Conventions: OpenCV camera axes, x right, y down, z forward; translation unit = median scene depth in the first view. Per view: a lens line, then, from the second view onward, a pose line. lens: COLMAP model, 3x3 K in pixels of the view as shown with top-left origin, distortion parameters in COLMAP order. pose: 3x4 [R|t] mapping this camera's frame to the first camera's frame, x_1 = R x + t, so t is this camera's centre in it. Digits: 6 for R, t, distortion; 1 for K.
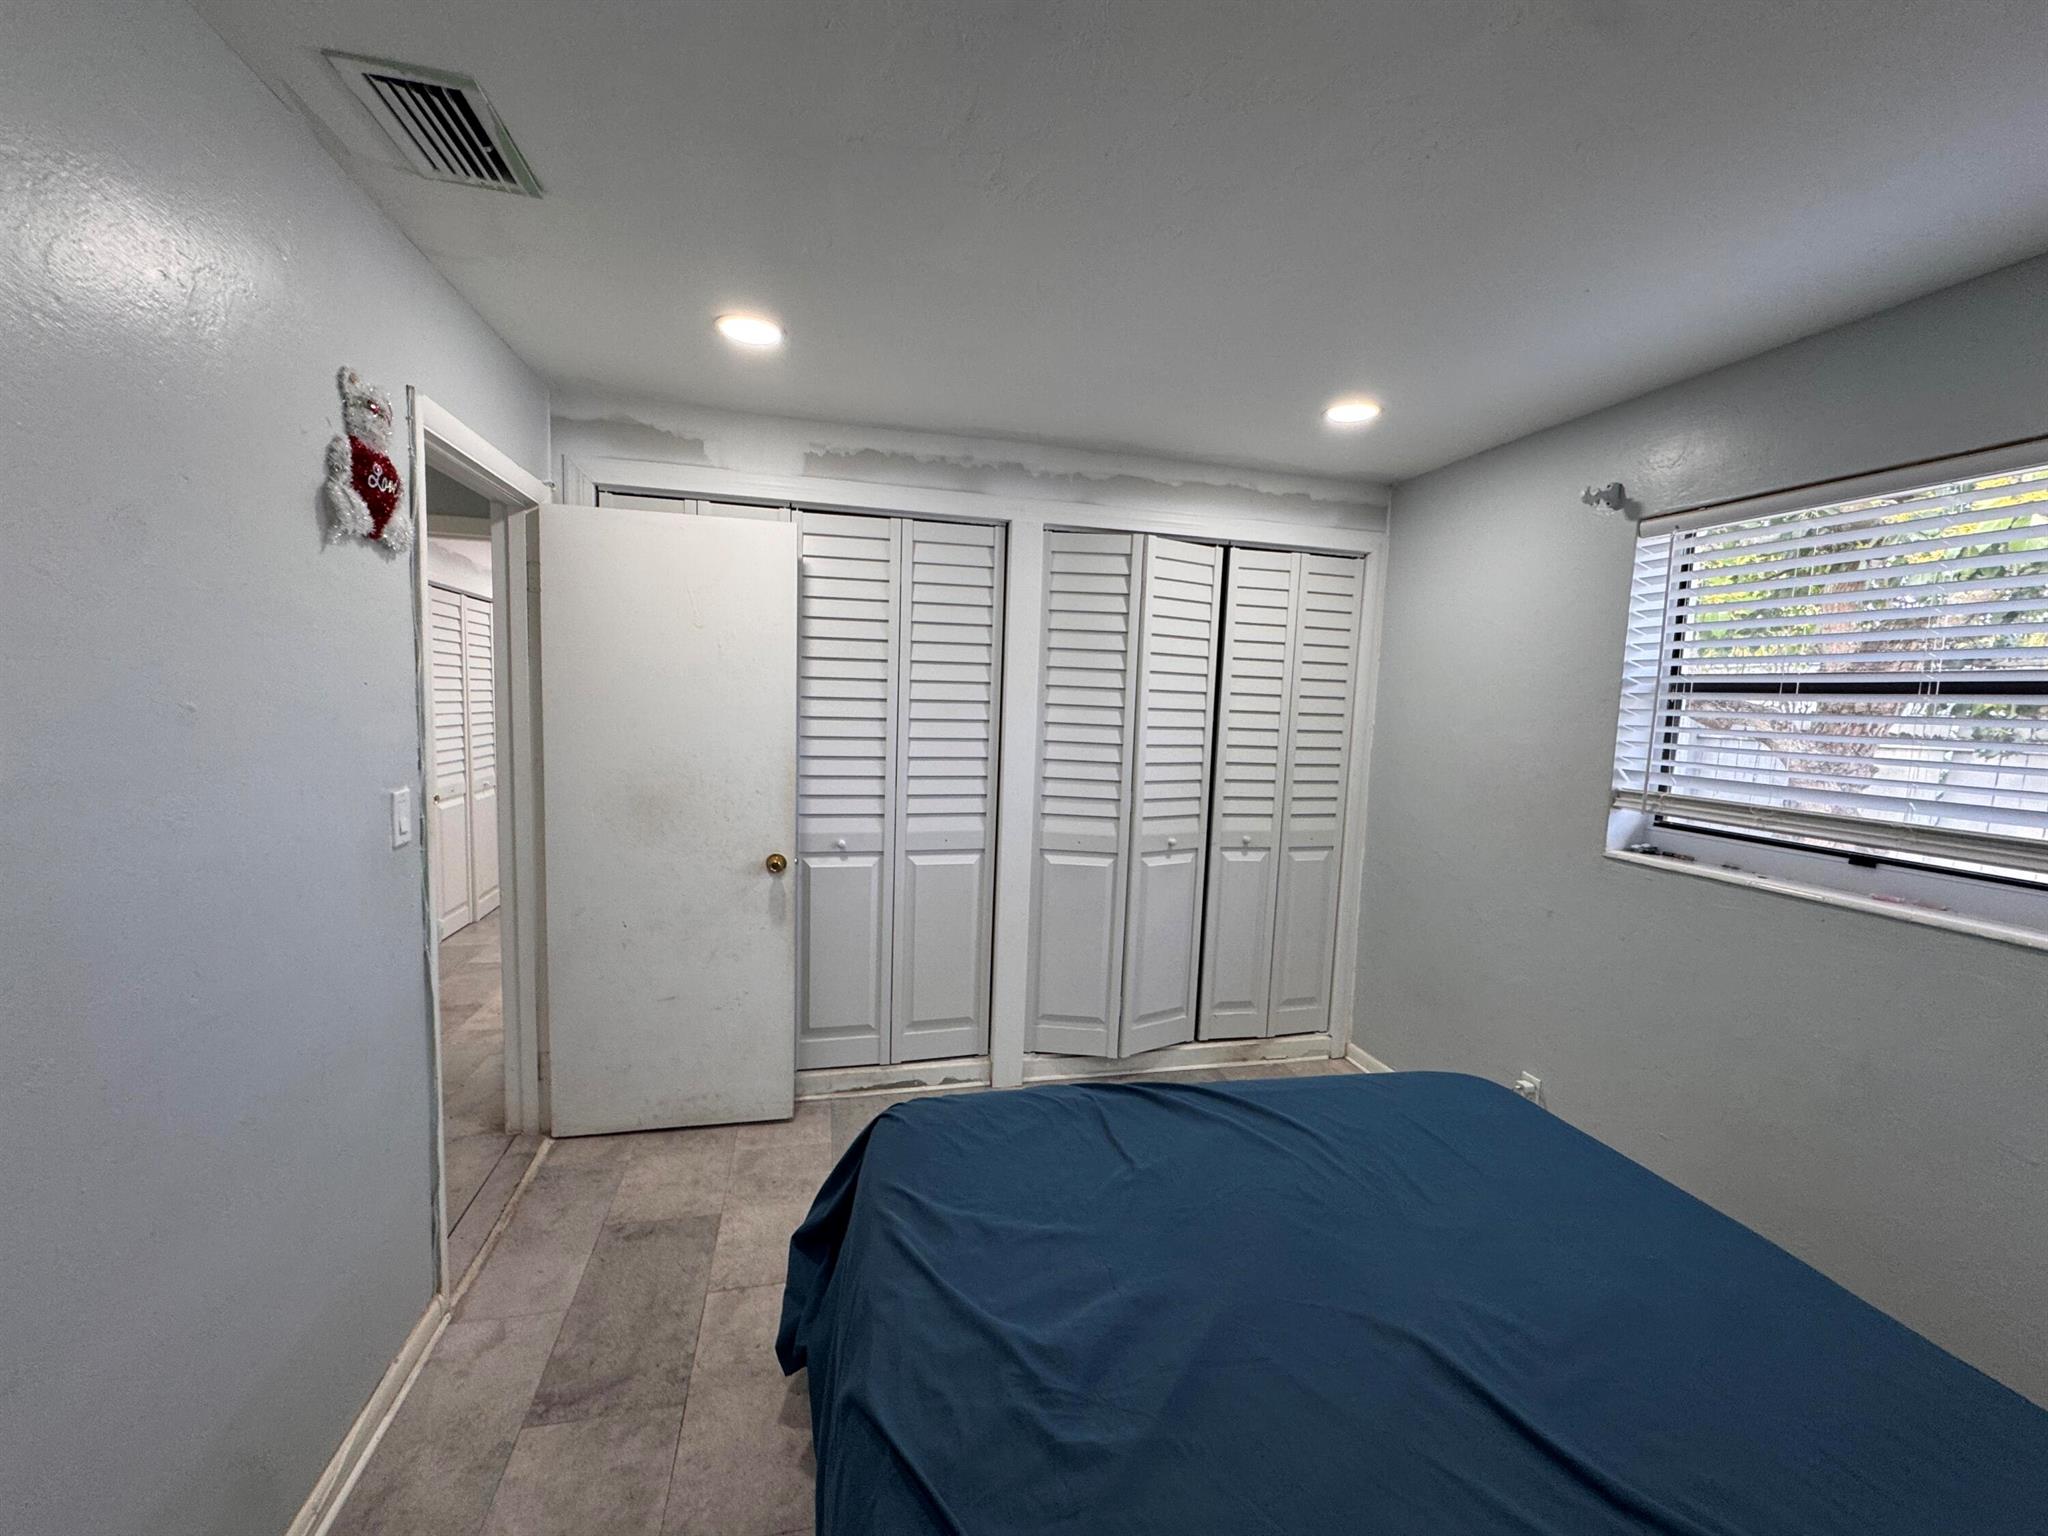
lens RADIAL K [[818.2, 0, 1029.1], [0, 818.2, 765.1], [0, 0, 1]] dist [-0.007832, 0.001409]
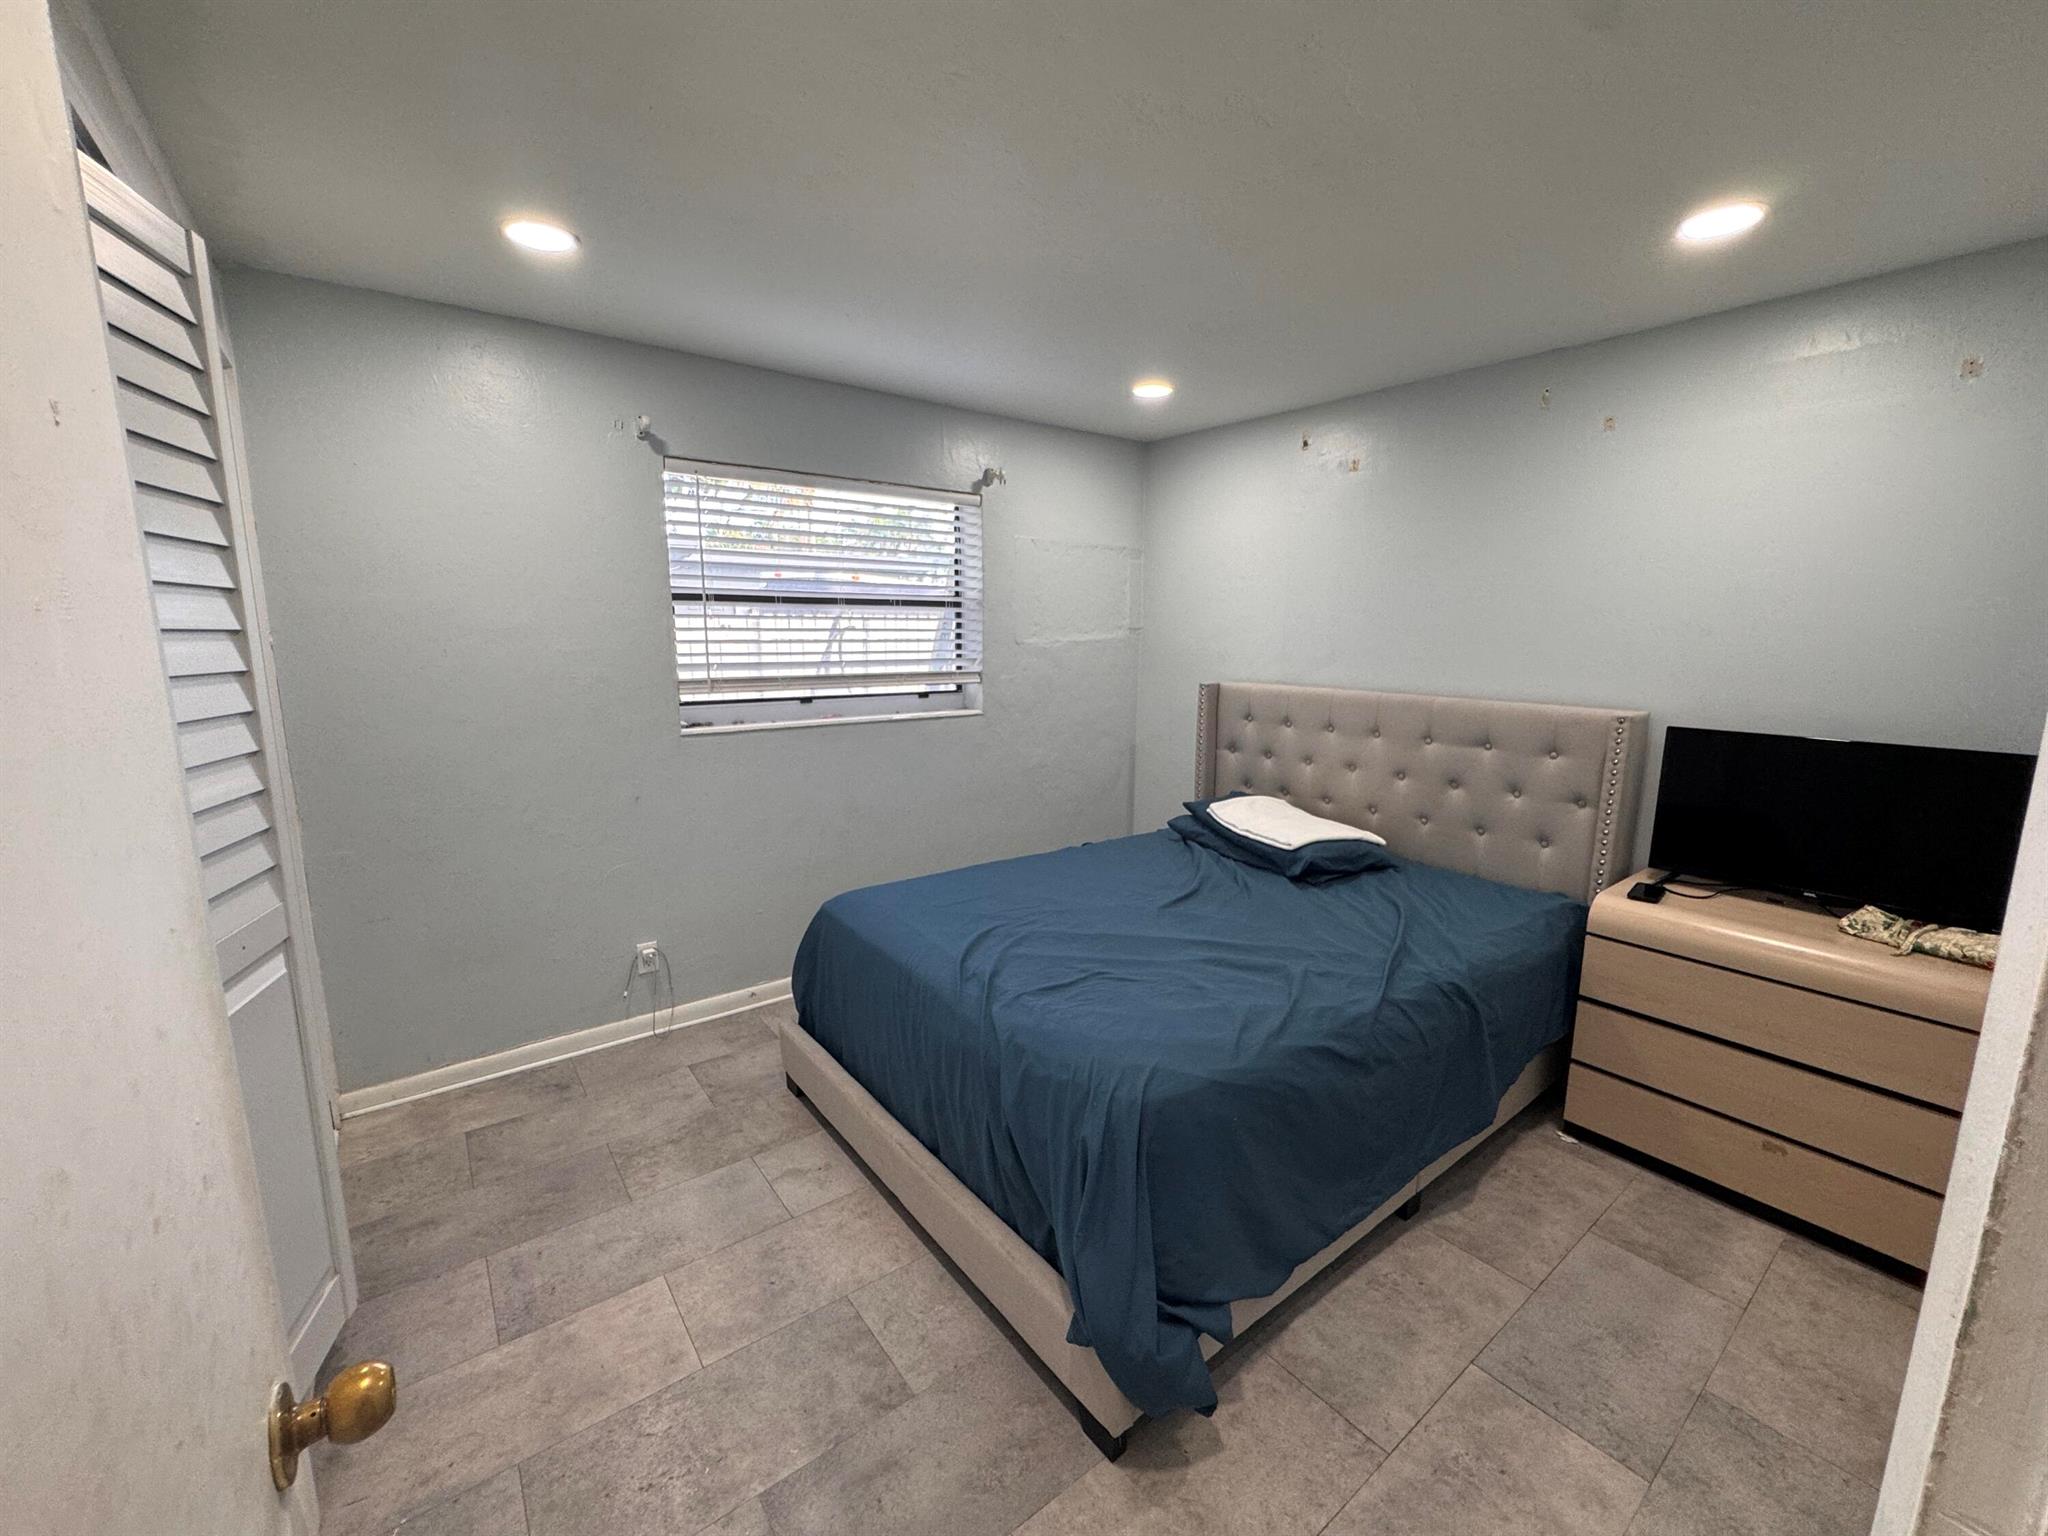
lens RADIAL K [[818.2, 0, 1022.6], [0, 818.2, 768.3], [0, 0, 1]] dist [-0.007832, 0.001409]
pose [[-0.397059, -0.204328, 0.894759, -0.780980], [0.060225, 0.967001, 0.247551, -0.148942], [-0.915815, 0.152179, -0.371651, 1.272758]]
